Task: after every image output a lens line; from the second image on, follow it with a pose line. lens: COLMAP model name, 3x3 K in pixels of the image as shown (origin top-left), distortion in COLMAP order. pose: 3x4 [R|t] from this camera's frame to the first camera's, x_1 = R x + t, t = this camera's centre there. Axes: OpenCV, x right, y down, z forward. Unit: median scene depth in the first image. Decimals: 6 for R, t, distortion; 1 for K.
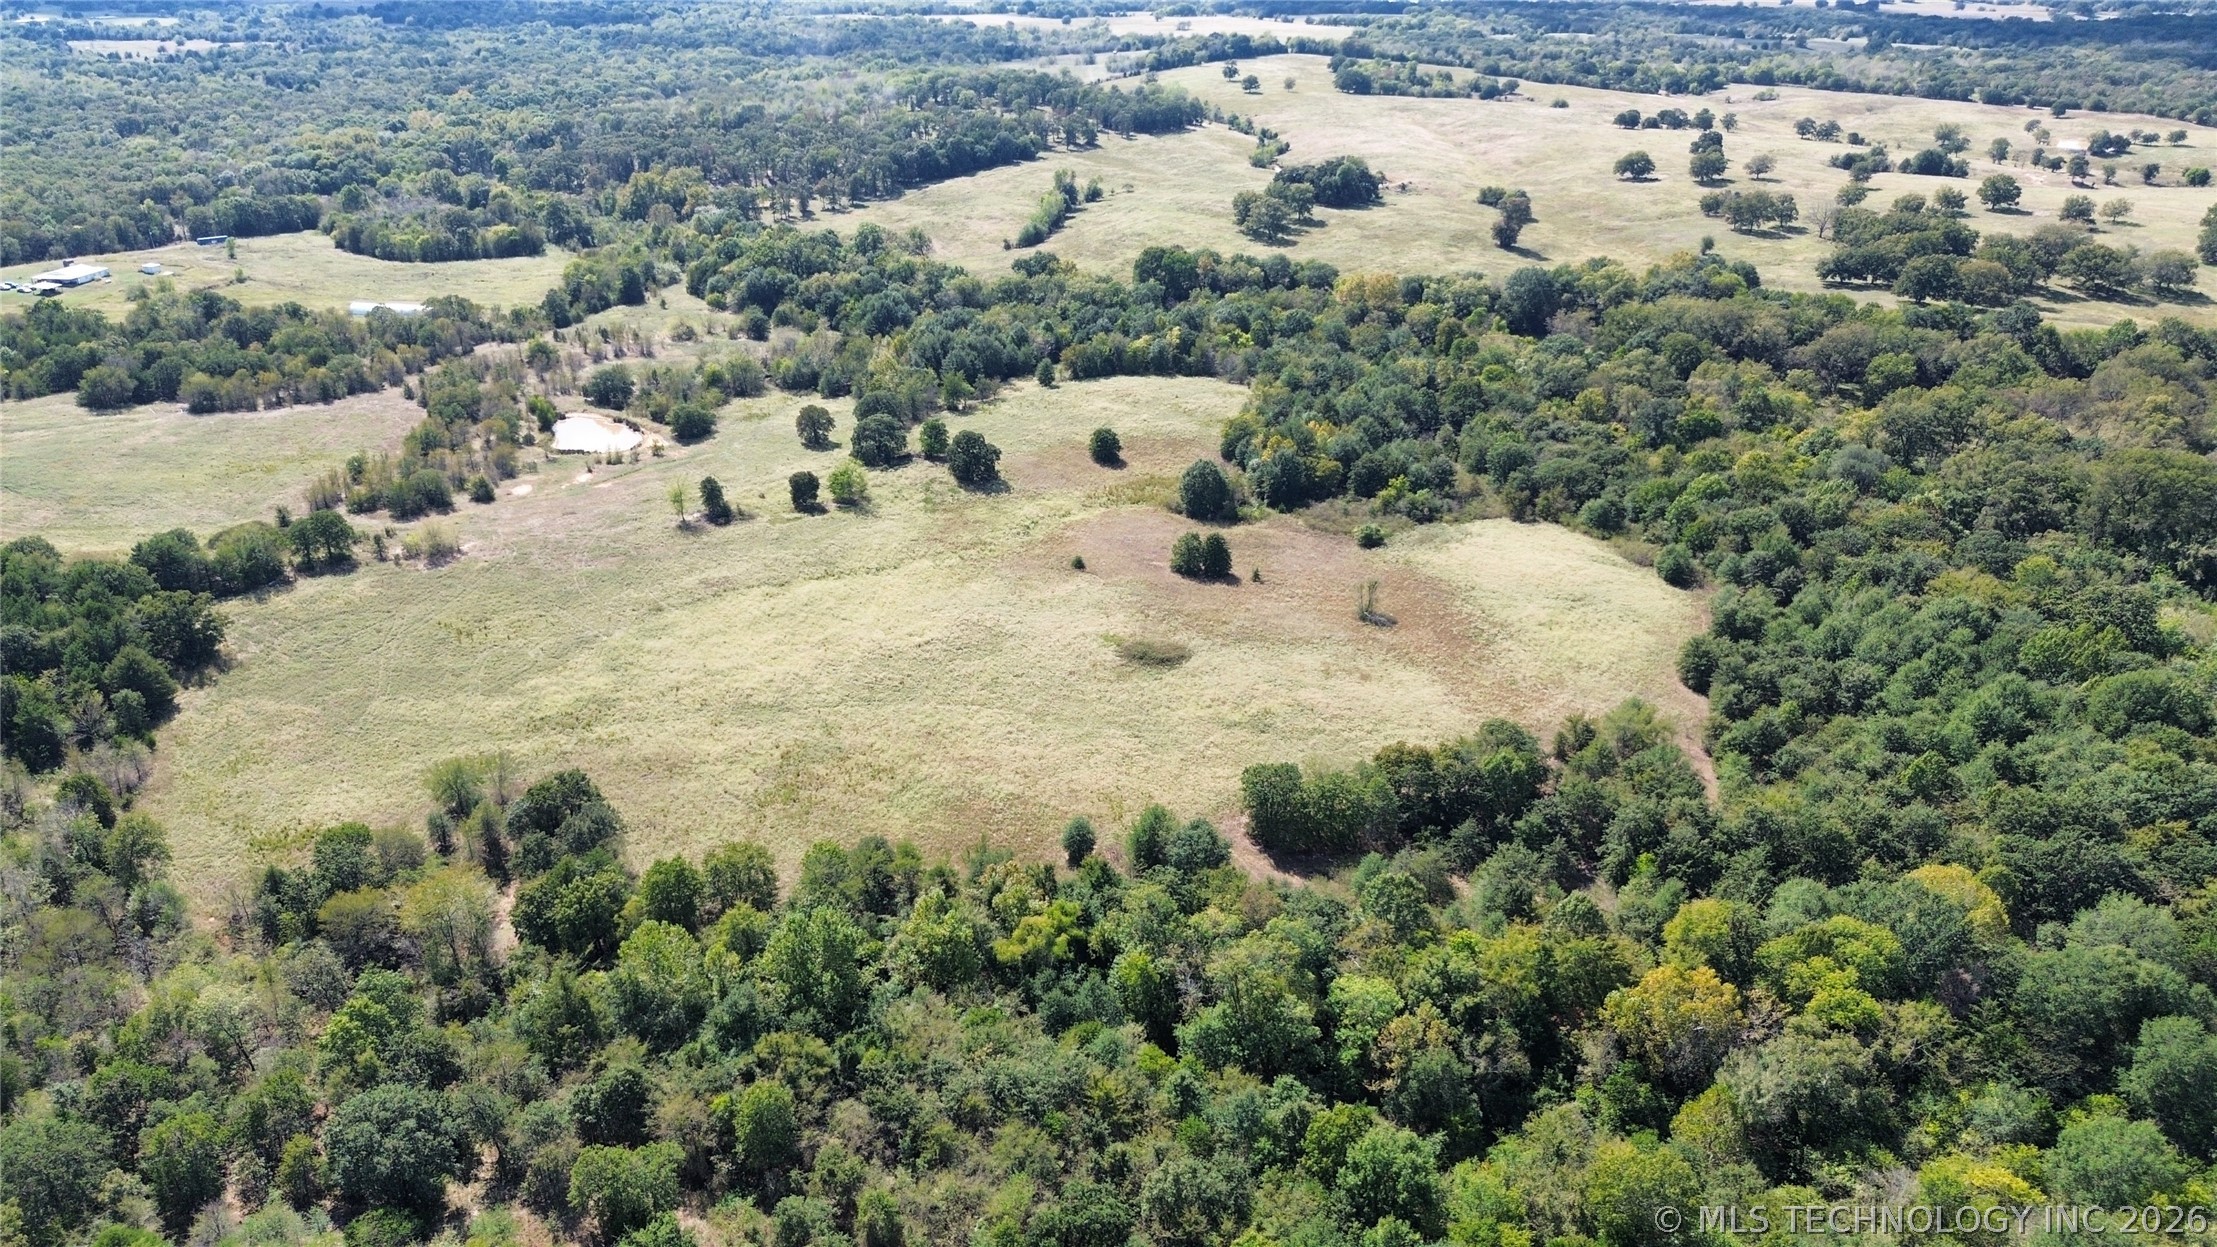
lens RADIAL K [[1576.0, 0, 1108.5], [0, 1576.0, 623.5], [0, 0, 1]] dist [0.057957, -0.054179]
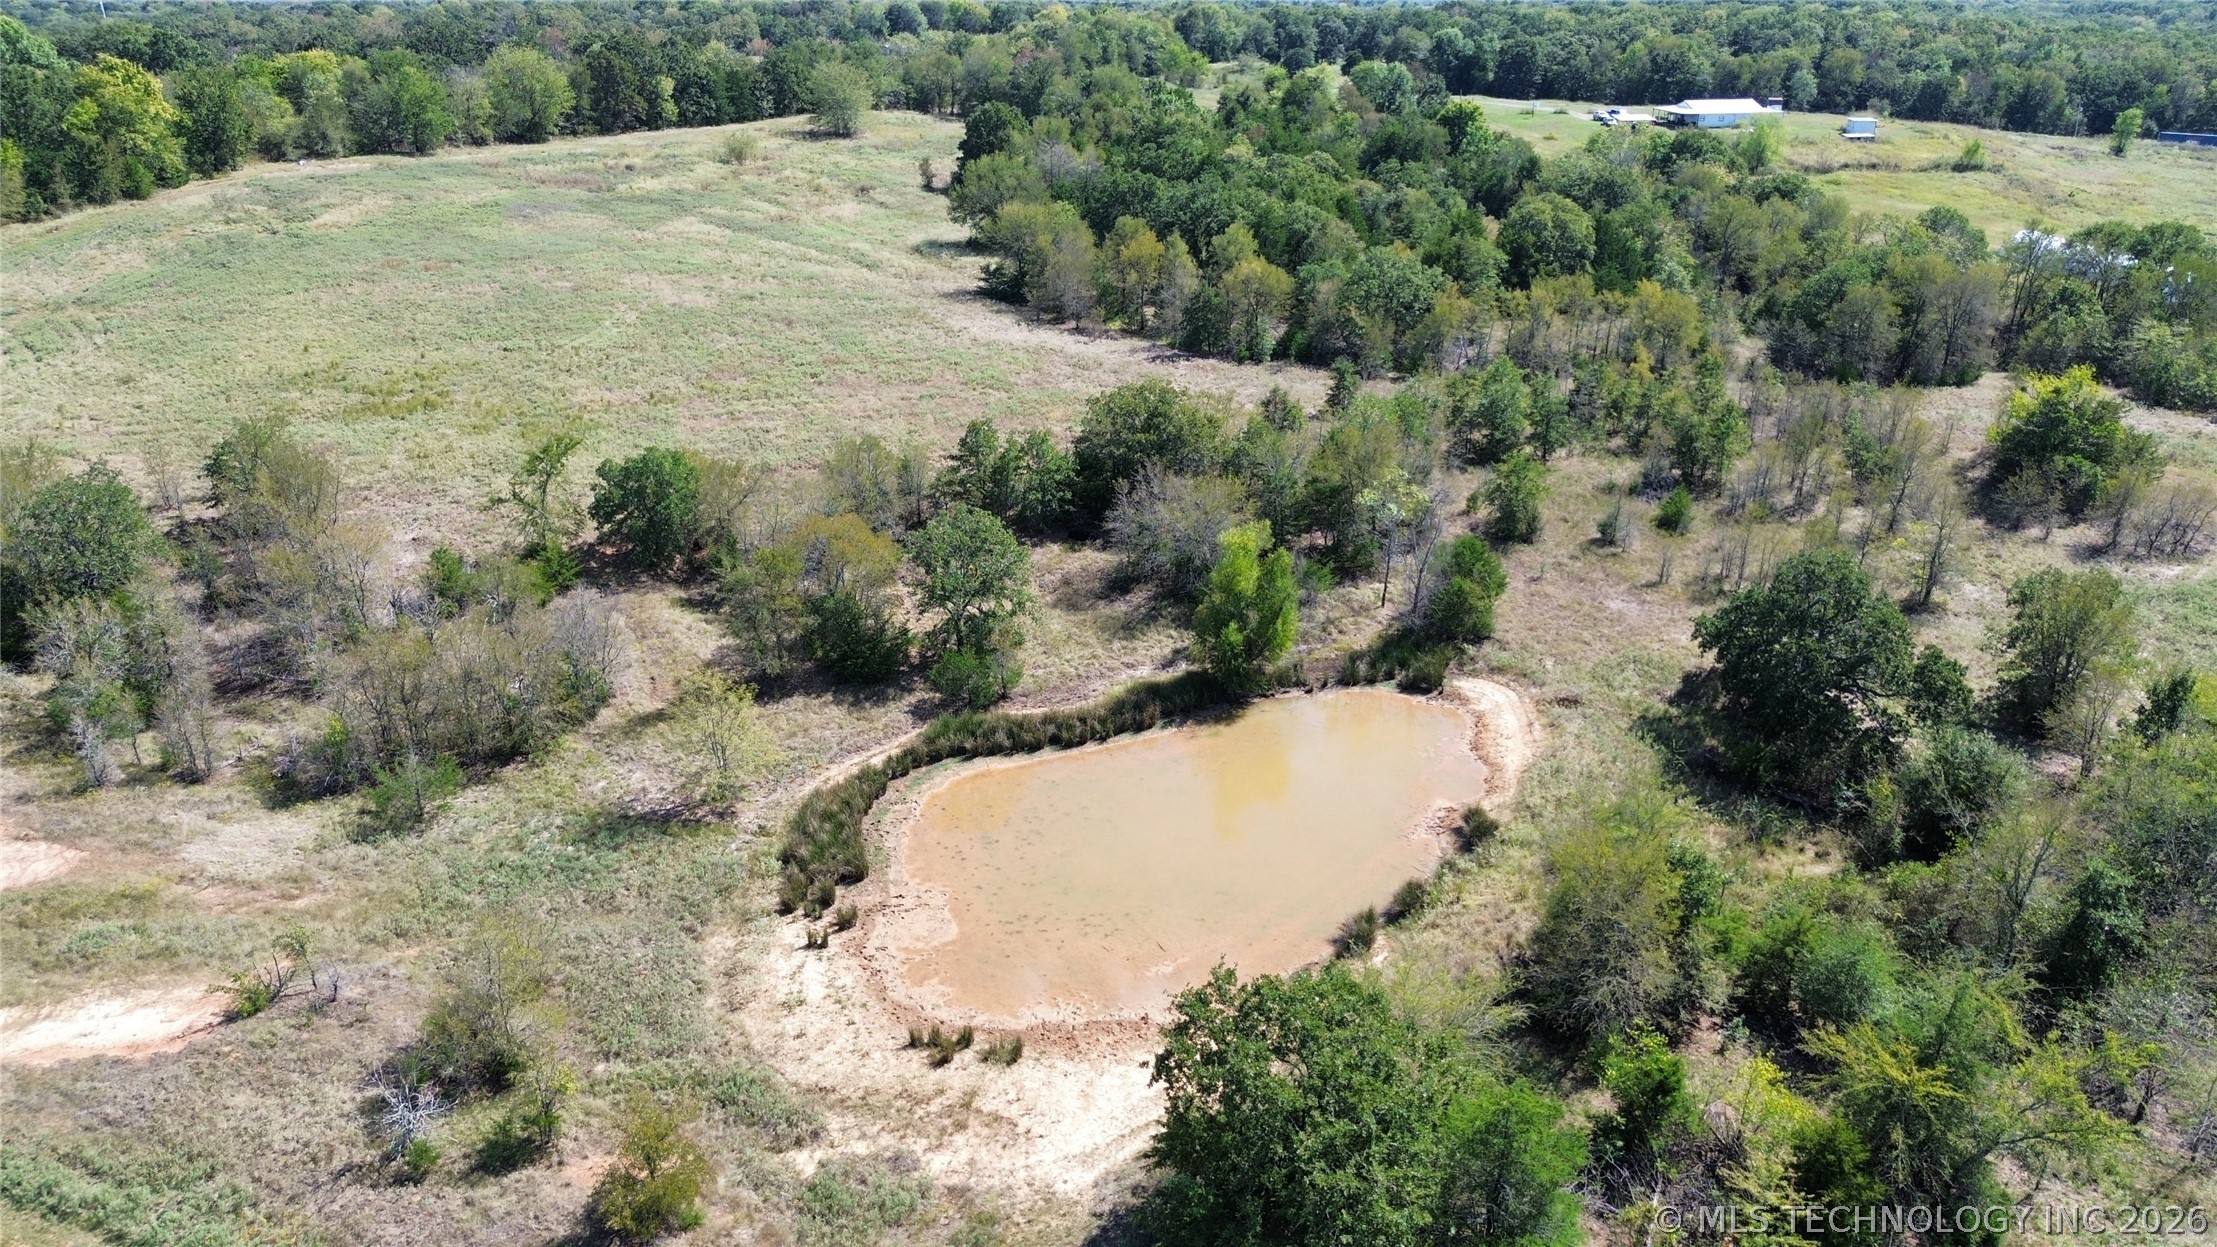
lens RADIAL K [[1588.1, 0, 1108.6], [0, 1588.1, 594.1], [0, 0, 1]] dist [0.065310, -0.065258]
pose [[0.170457, 0.352927, -0.919993, -0.151908], [-0.397356, 0.878997, 0.263578, -0.153139], [0.901694, 0.320636, 0.290069, 0.790504]]
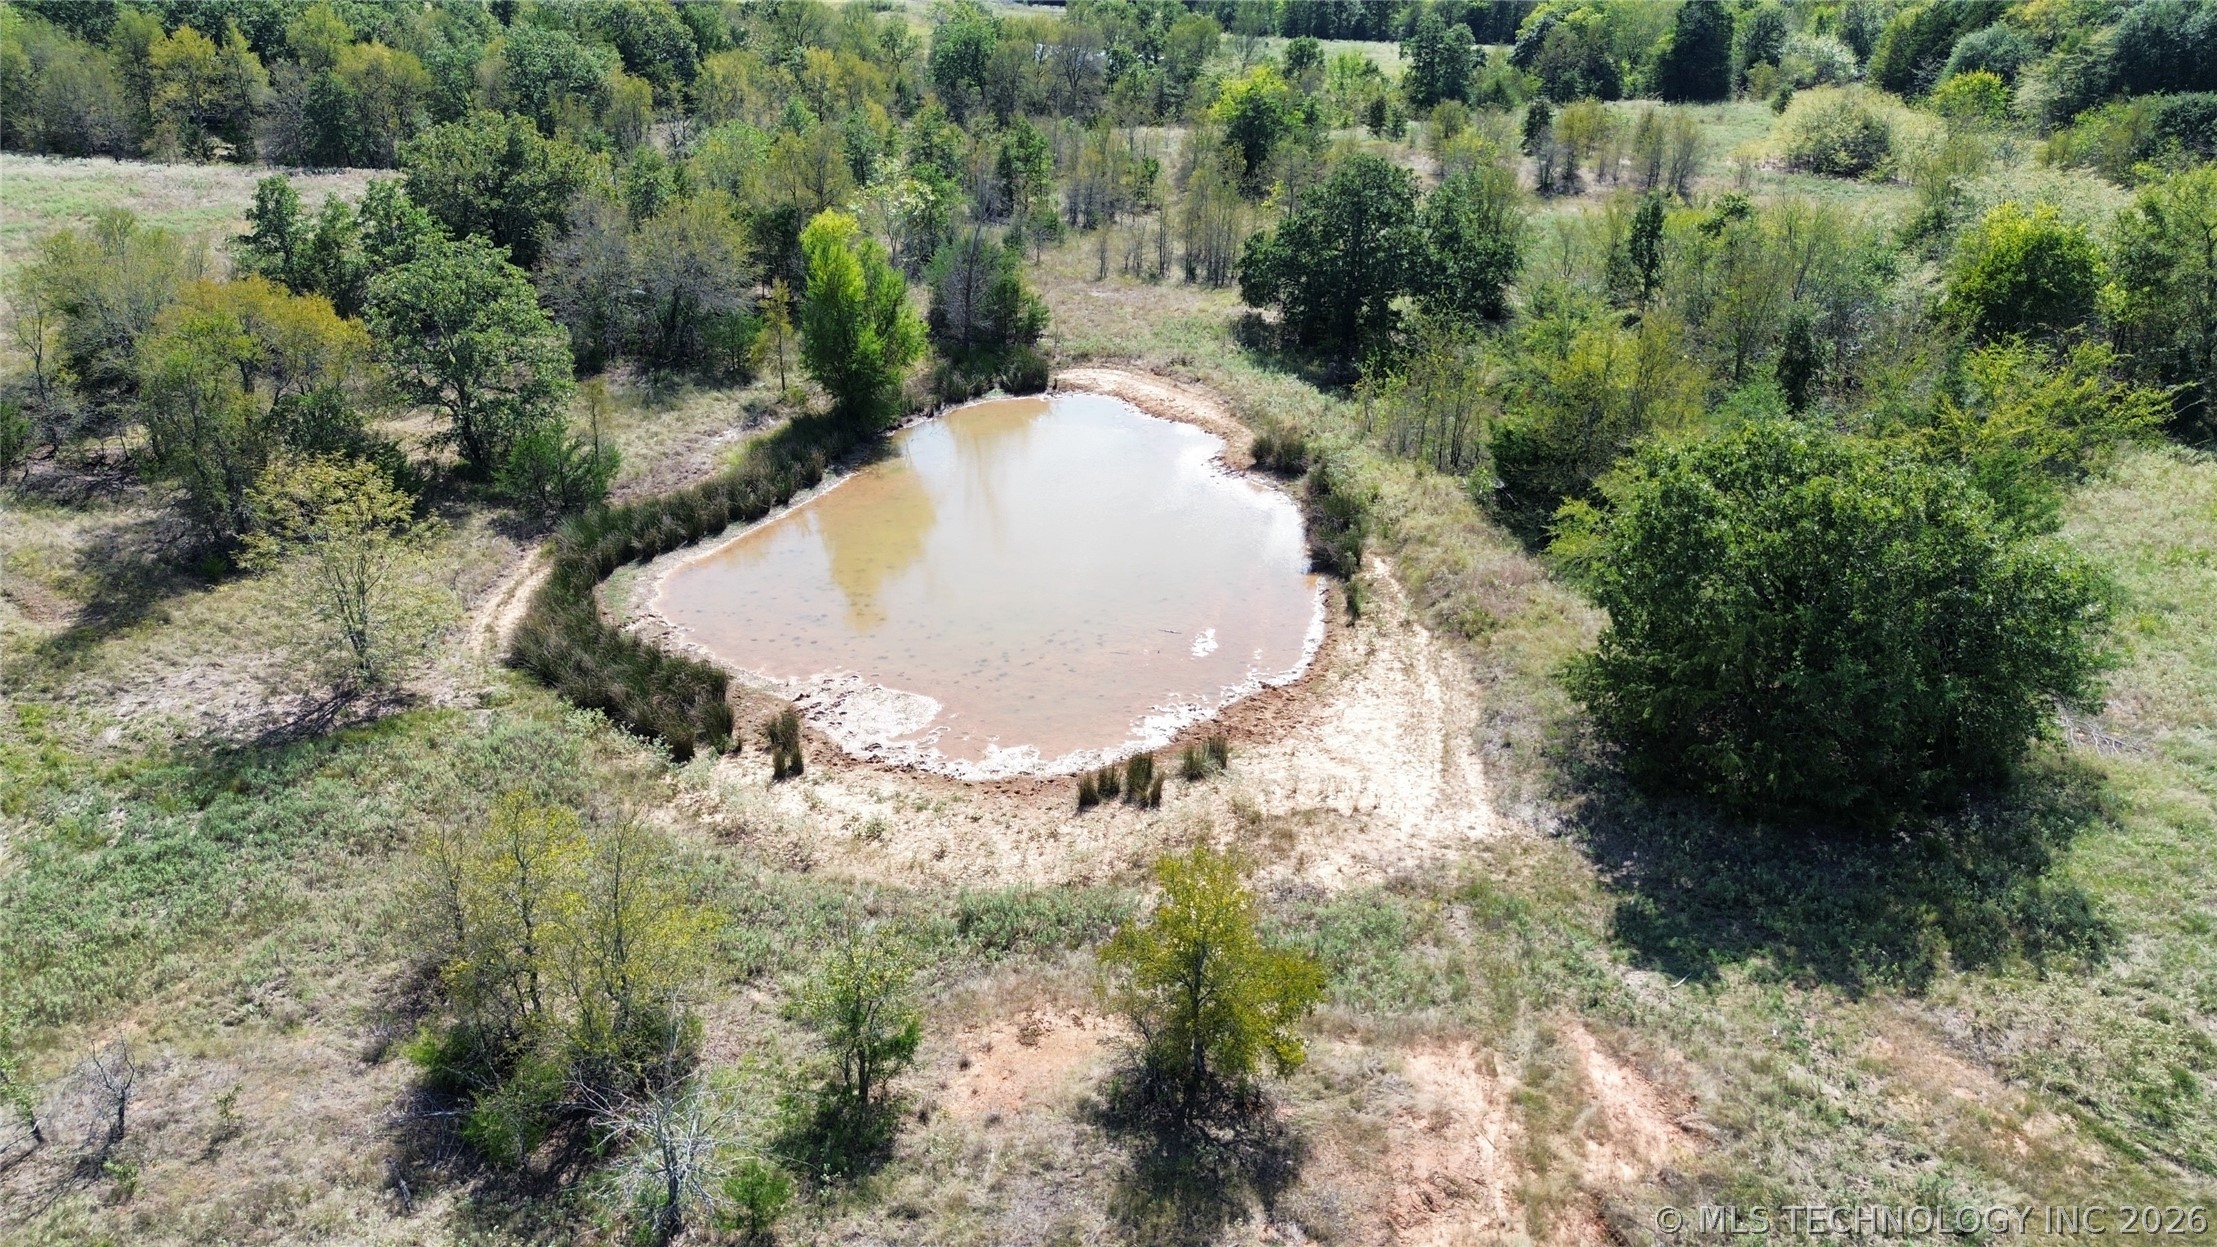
lens RADIAL K [[1567.0, 0, 1106.9], [0, 1567.0, 647.6], [0, 0, 1]] dist [0.054068, -0.047871]
pose [[0.786677, 0.254958, -0.562260, -0.205328], [-0.248474, 0.964477, 0.089695, -0.104151], [0.565155, 0.069146, 0.822082, 0.758403]]
